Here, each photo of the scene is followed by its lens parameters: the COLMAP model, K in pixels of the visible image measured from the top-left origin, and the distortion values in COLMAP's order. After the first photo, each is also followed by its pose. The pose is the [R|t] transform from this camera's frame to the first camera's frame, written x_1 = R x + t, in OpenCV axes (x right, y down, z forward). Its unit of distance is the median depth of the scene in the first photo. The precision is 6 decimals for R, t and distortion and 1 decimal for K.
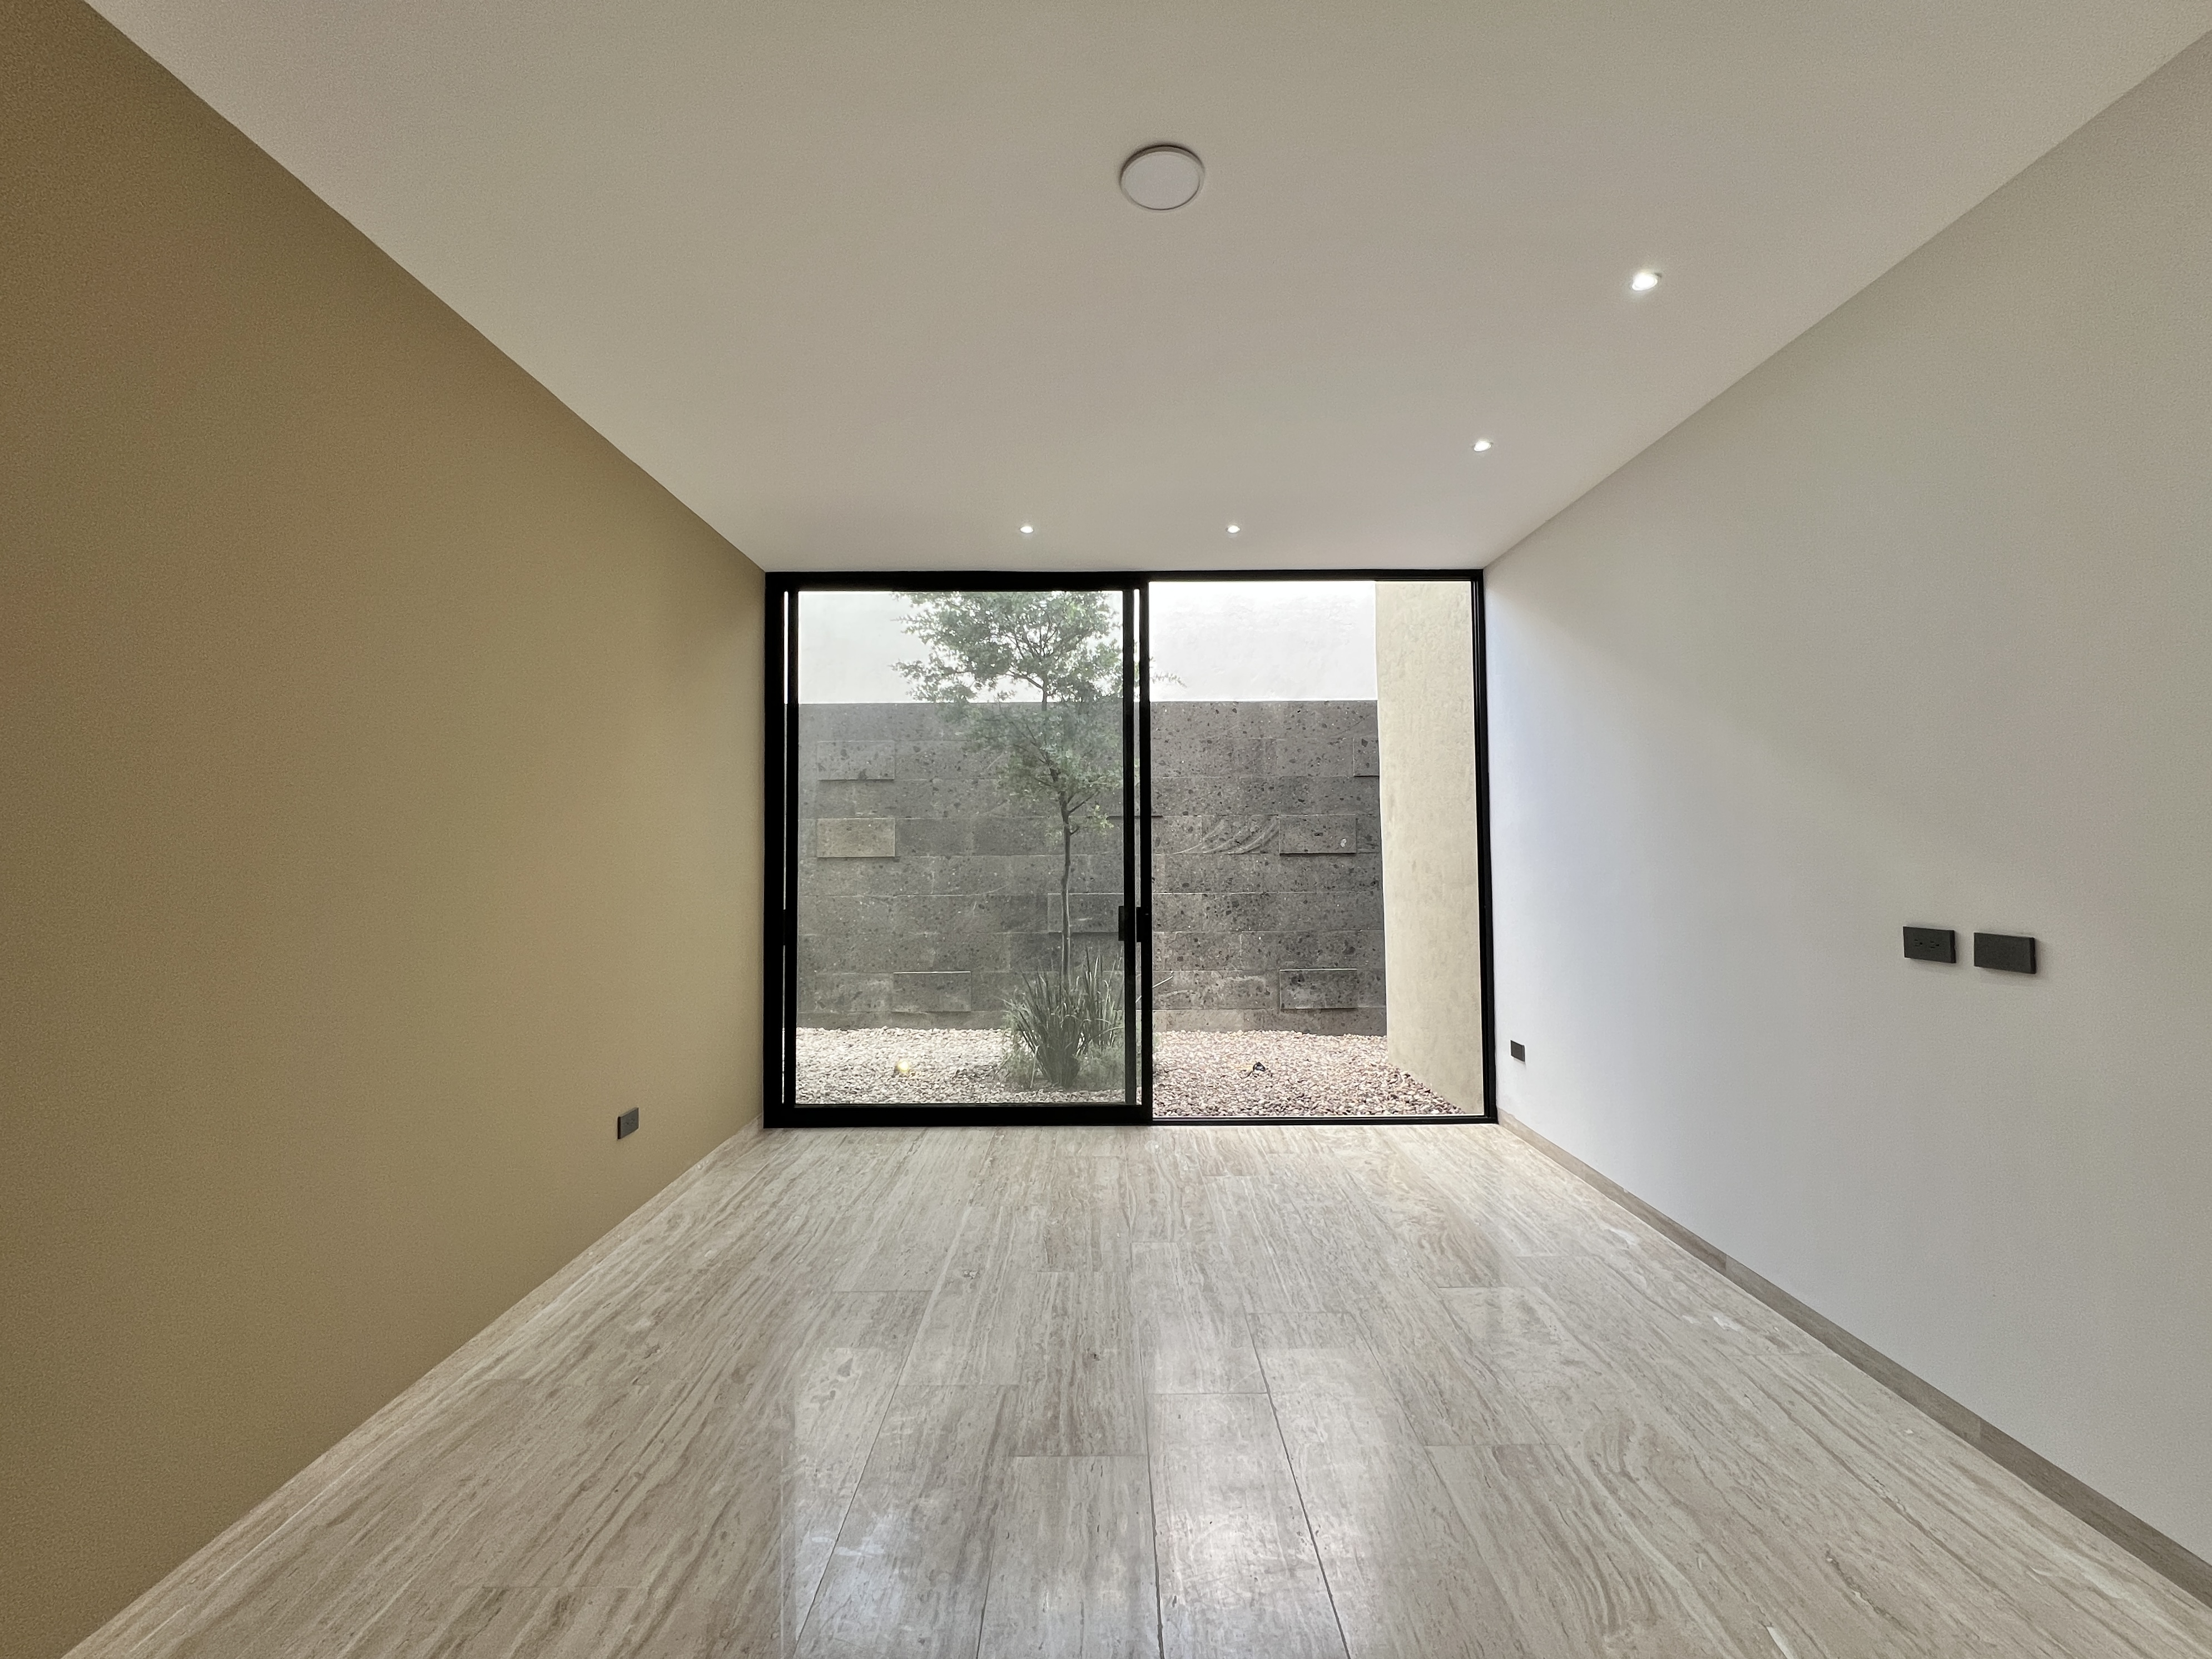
lens RADIAL K [[903.2, 0, 1104.9], [0, 903.2, 819.6], [0, 0, 1]] dist [-0.001644, 0.000187]
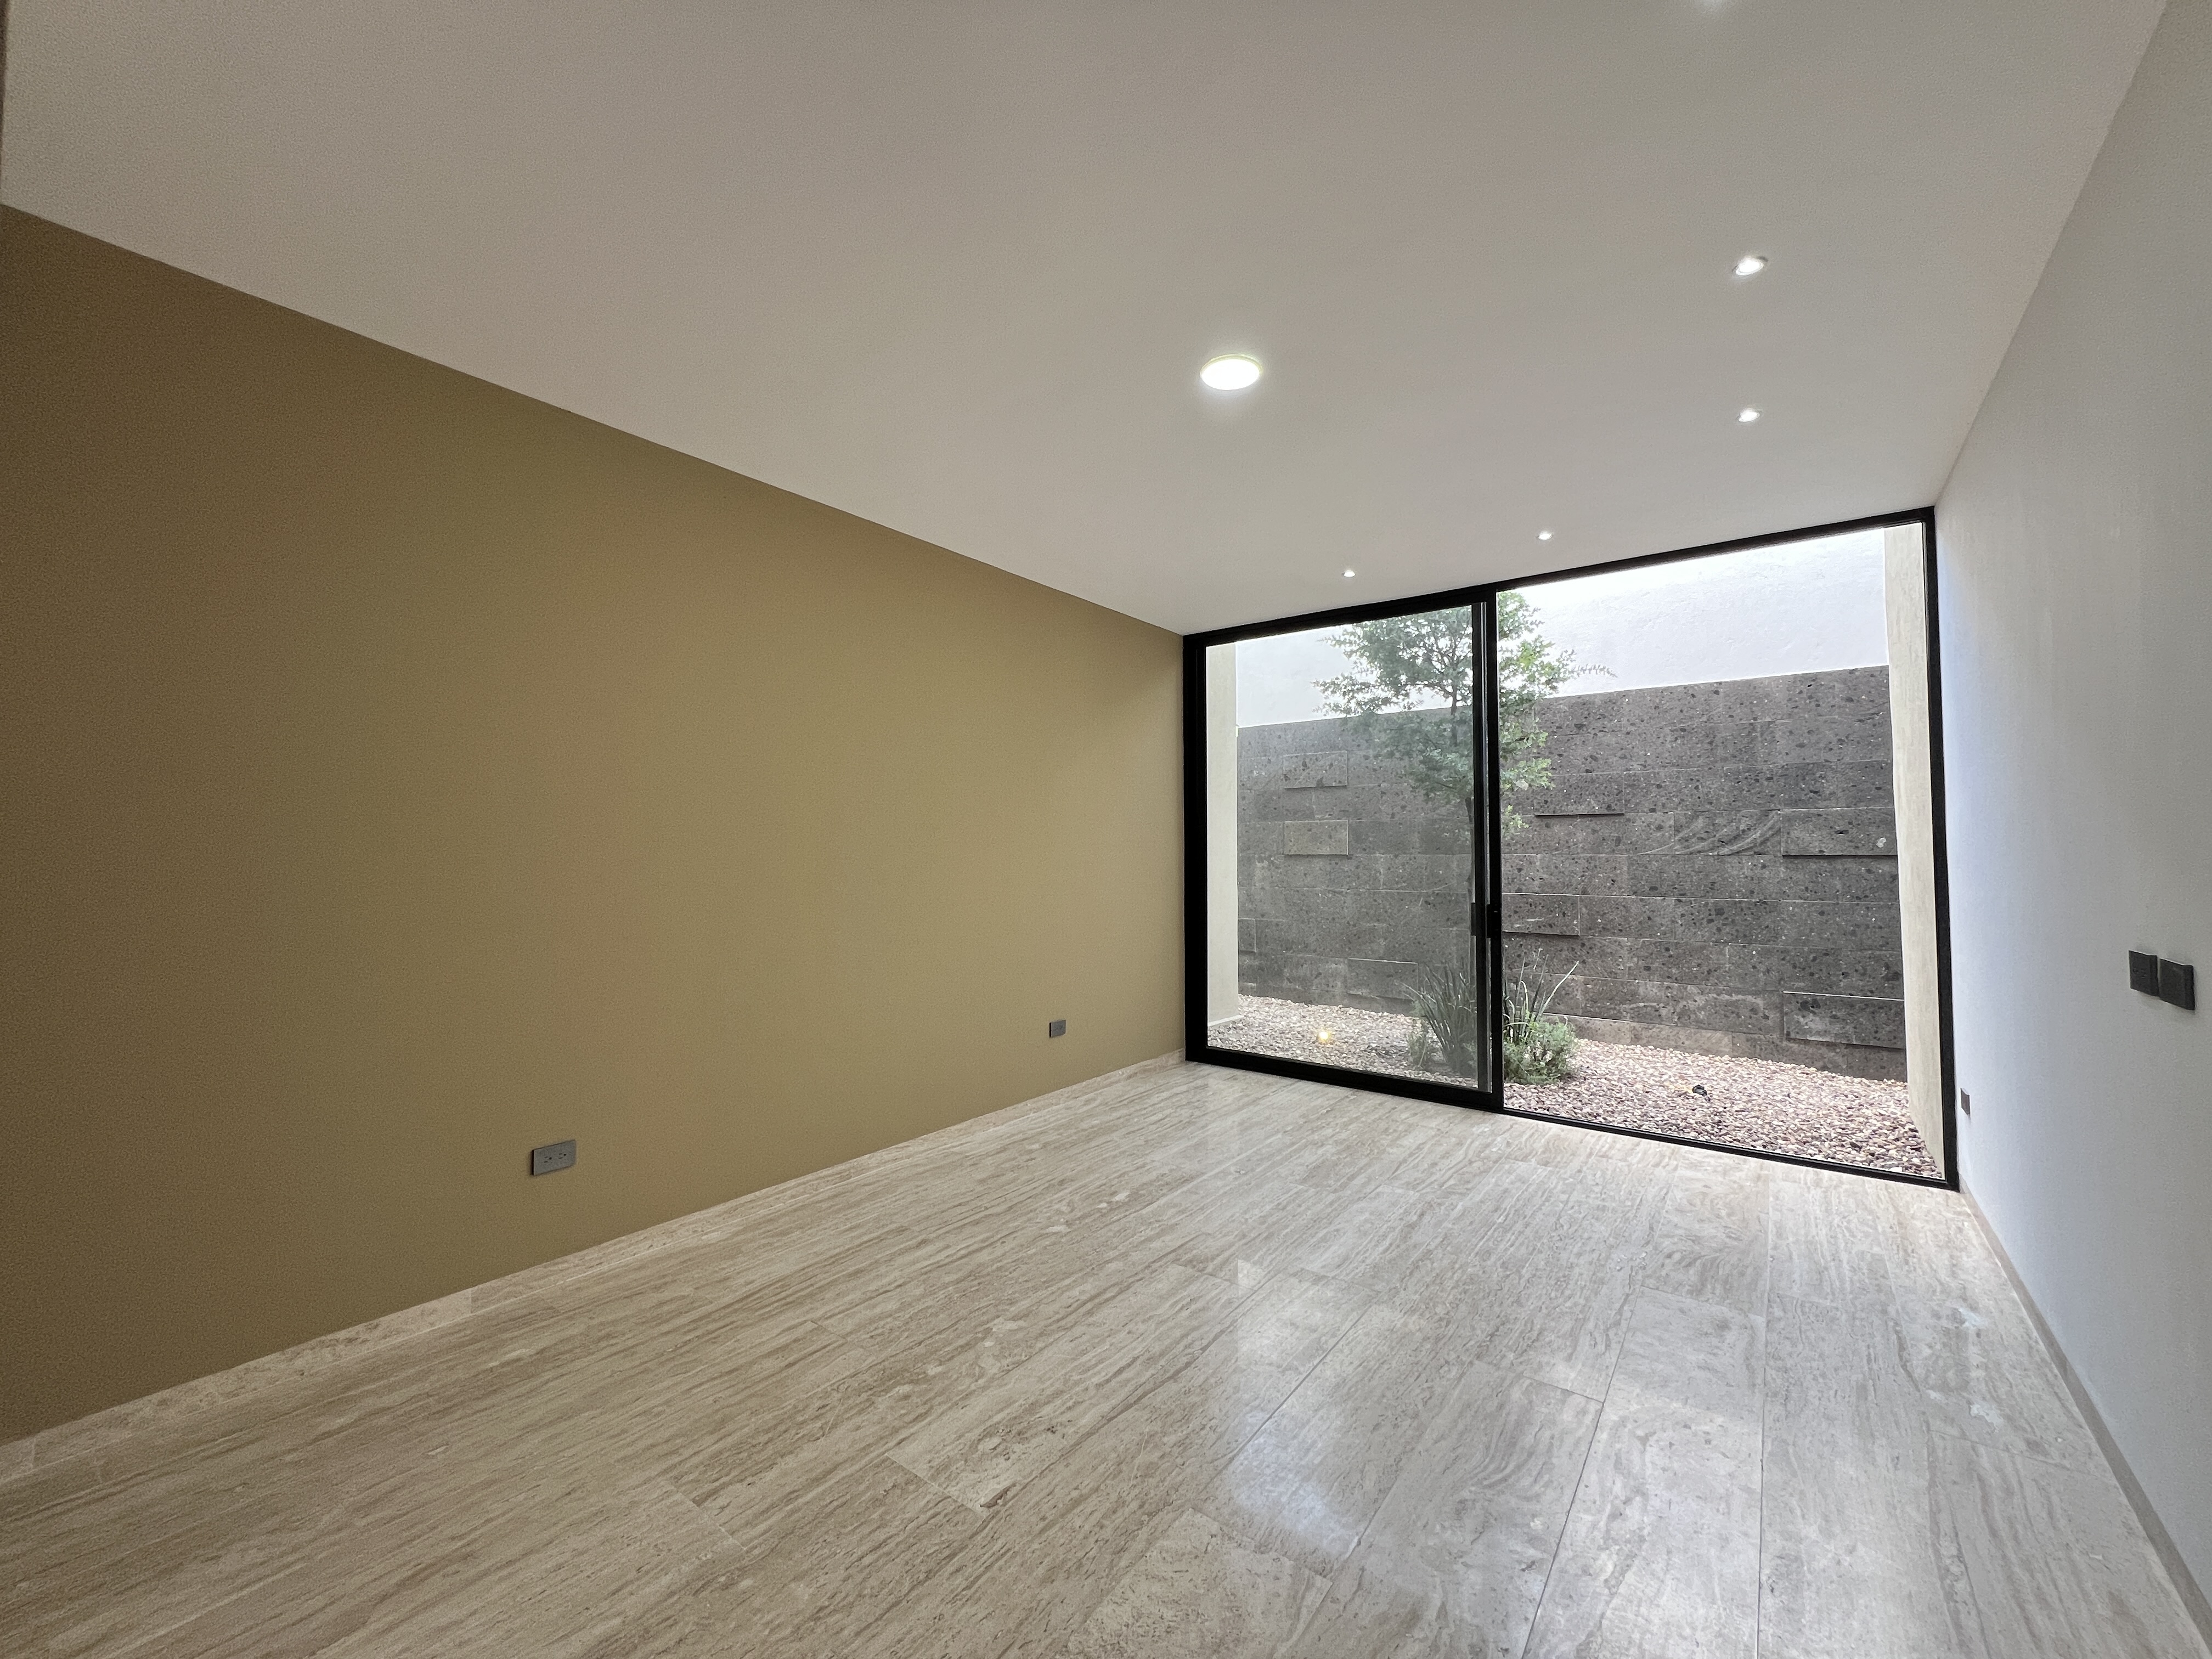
lens RADIAL K [[903.3, 0, 1104.9], [0, 903.3, 819.6], [0, 0, 1]] dist [-0.001644, 0.000187]
pose [[0.788042, -0.014783, -0.615444, 0.335073], [0.016150, 0.999864, -0.003338, -0.005274], [0.615410, -0.007309, 0.788174, -0.101394]]
